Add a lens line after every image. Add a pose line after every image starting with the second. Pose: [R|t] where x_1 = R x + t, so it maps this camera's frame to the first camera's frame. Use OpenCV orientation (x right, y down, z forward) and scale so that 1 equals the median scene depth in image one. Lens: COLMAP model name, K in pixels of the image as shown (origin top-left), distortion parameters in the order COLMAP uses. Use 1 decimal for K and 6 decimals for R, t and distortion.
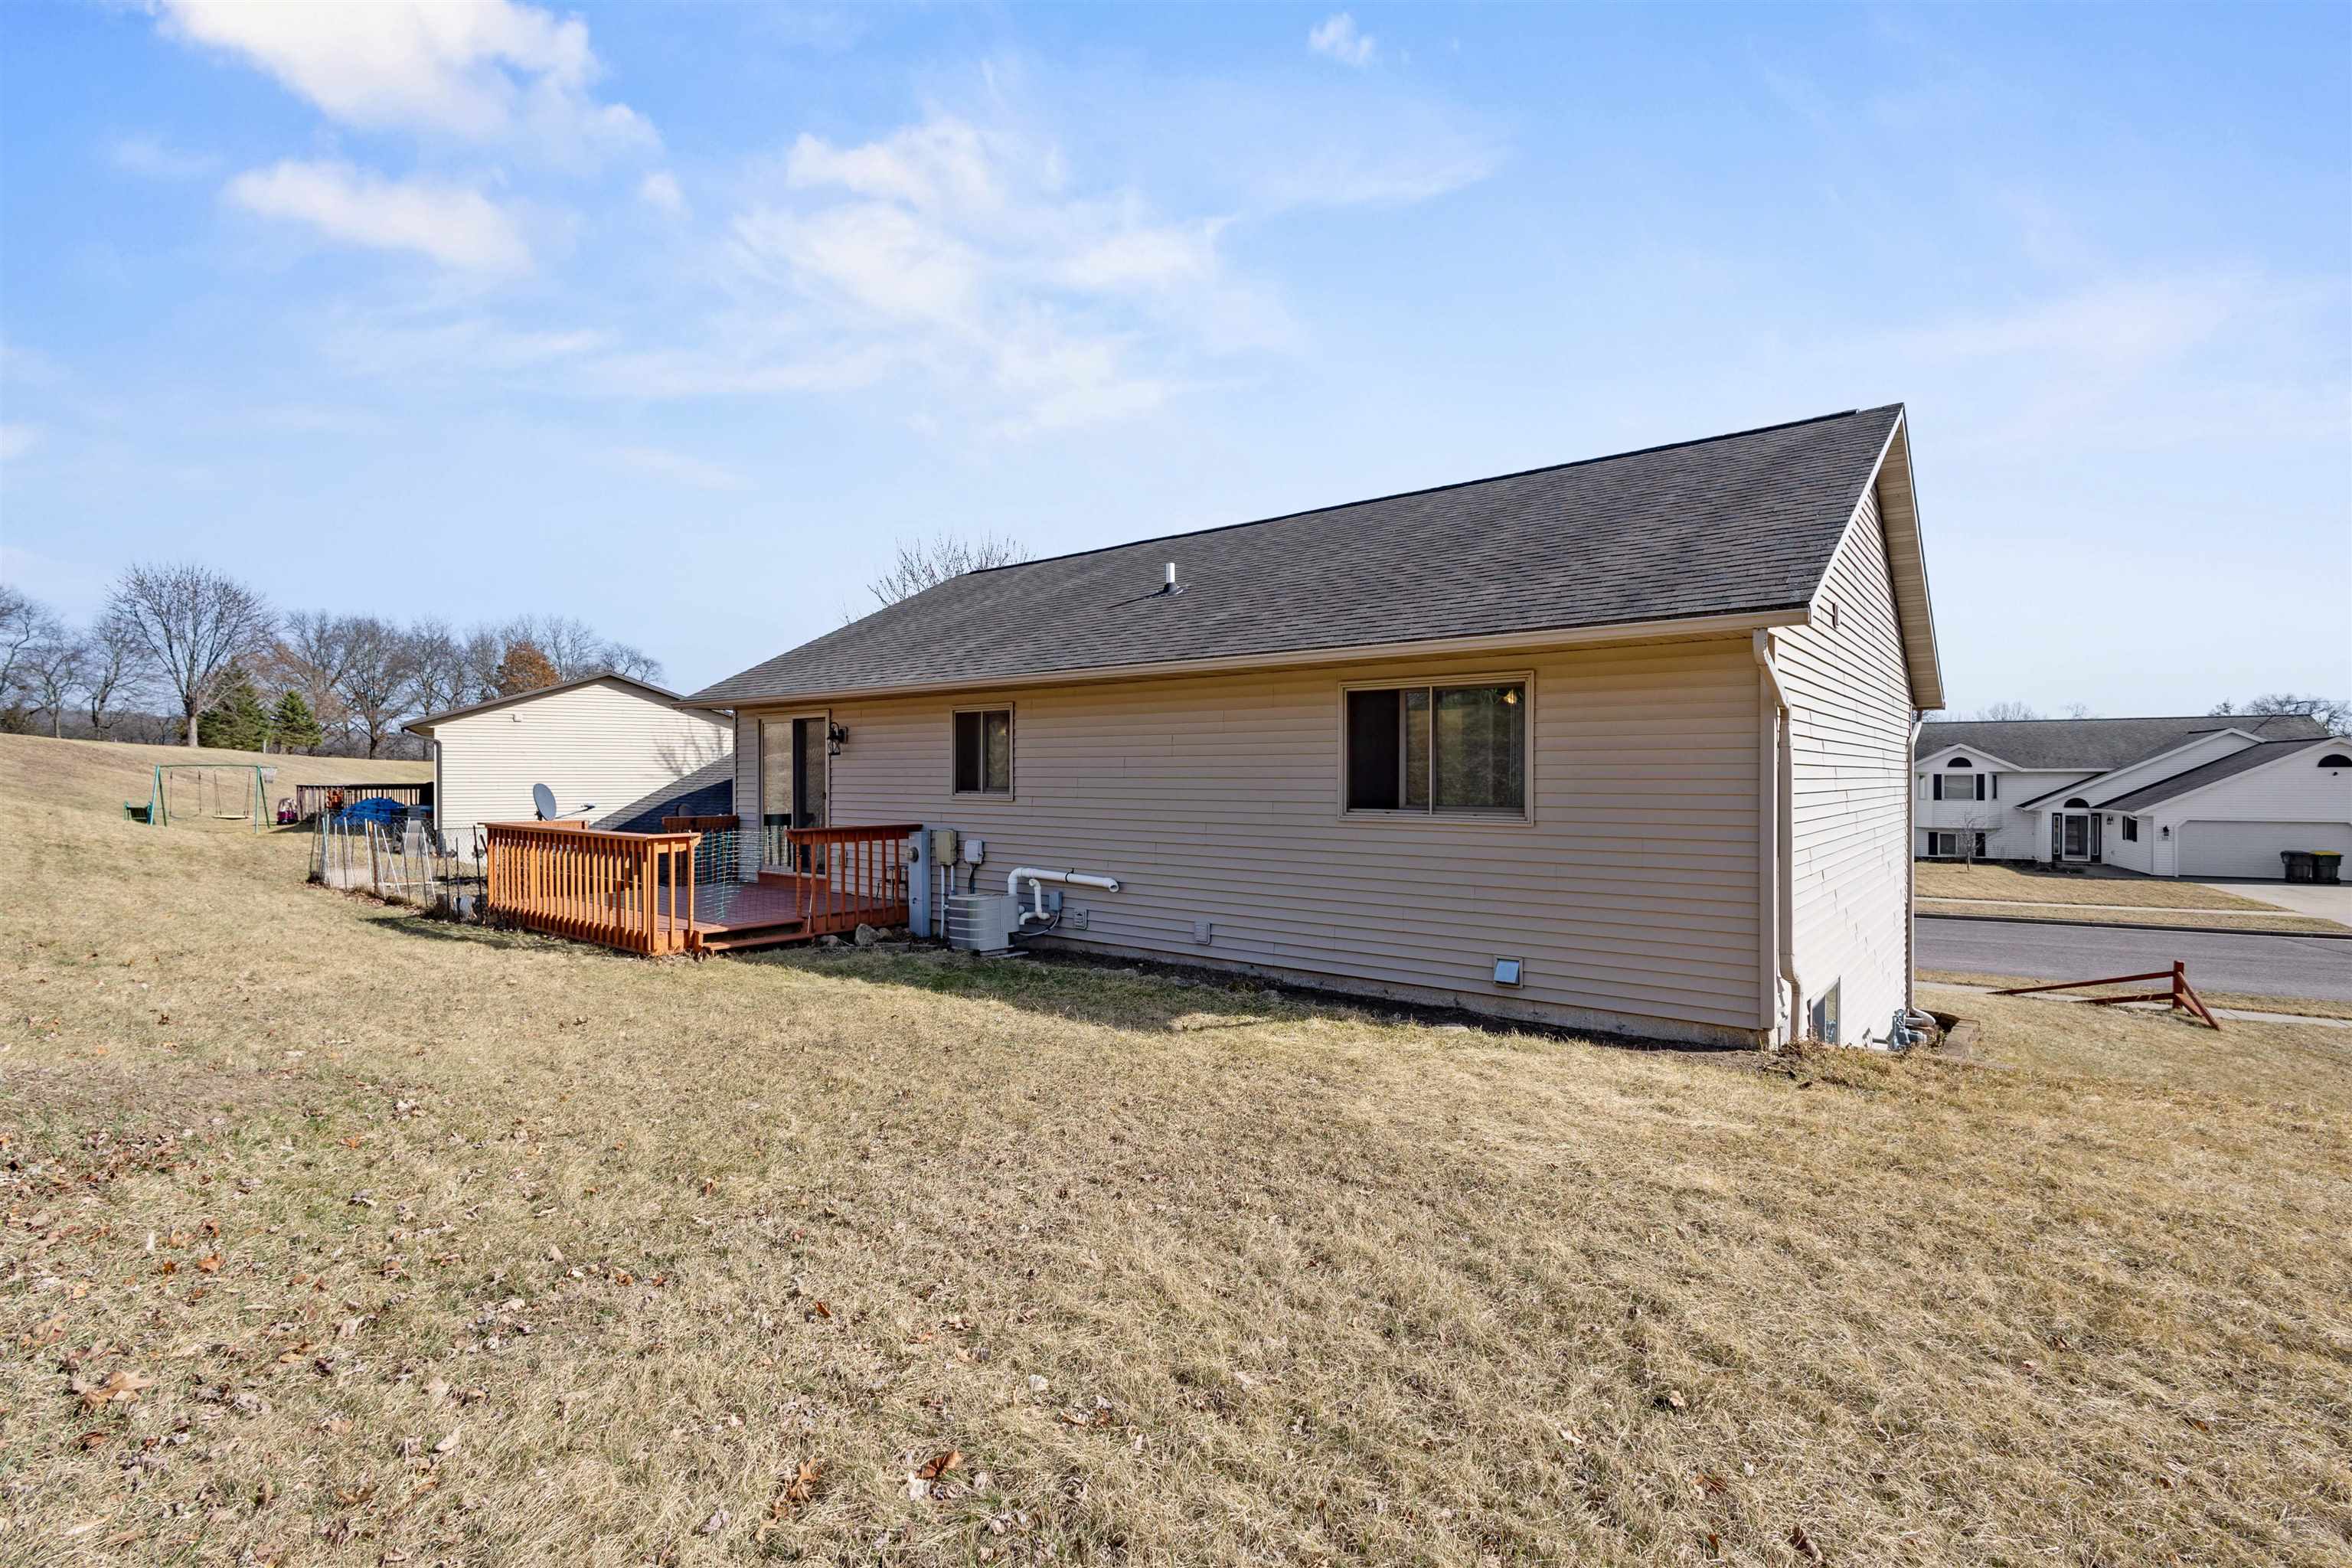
lens RADIAL K [[1075.7, 0, 1176.0], [0, 1075.7, 784.0], [0, 0, 1]] dist [0.011013, -0.005629]
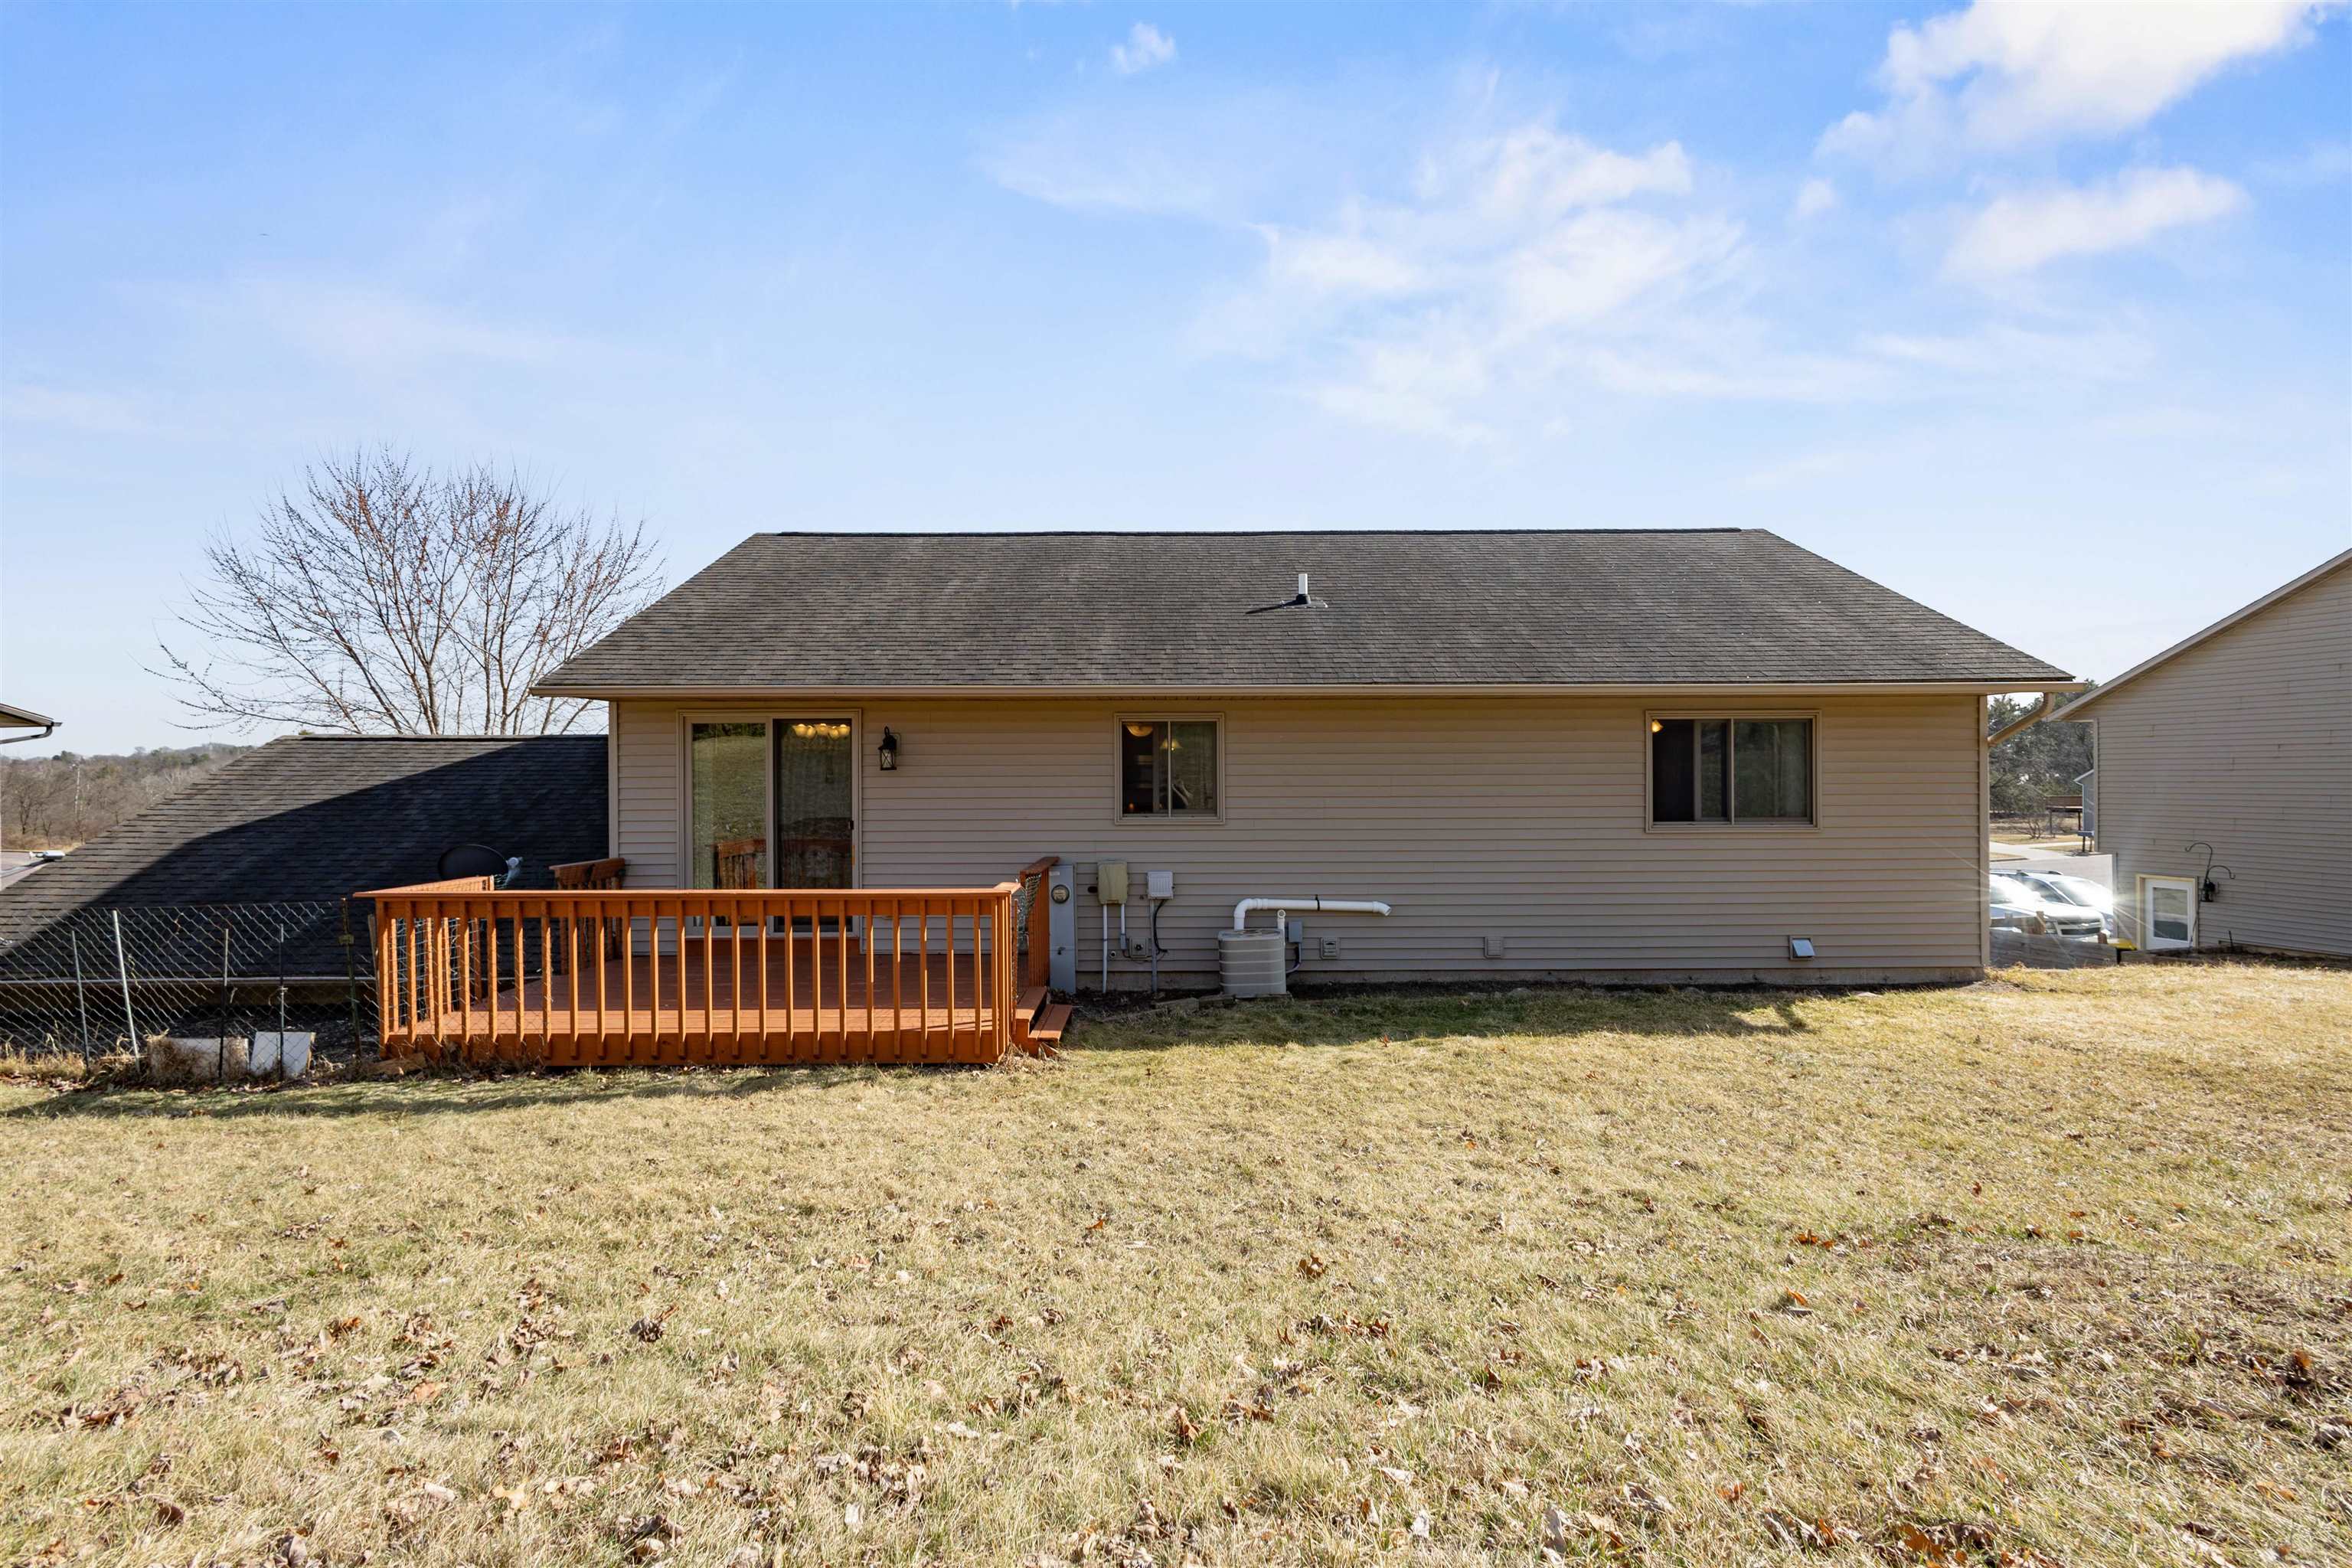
lens RADIAL K [[1069.8, 0, 1176.0], [0, 1069.8, 784.0], [0, 0, 1]] dist [0.009632, -0.000137]
pose [[0.773164, -0.008953, 0.634142, -0.767232], [0.010847, 0.999941, 0.000892, -0.019379], [-0.634113, 0.006189, 0.773216, 0.357821]]
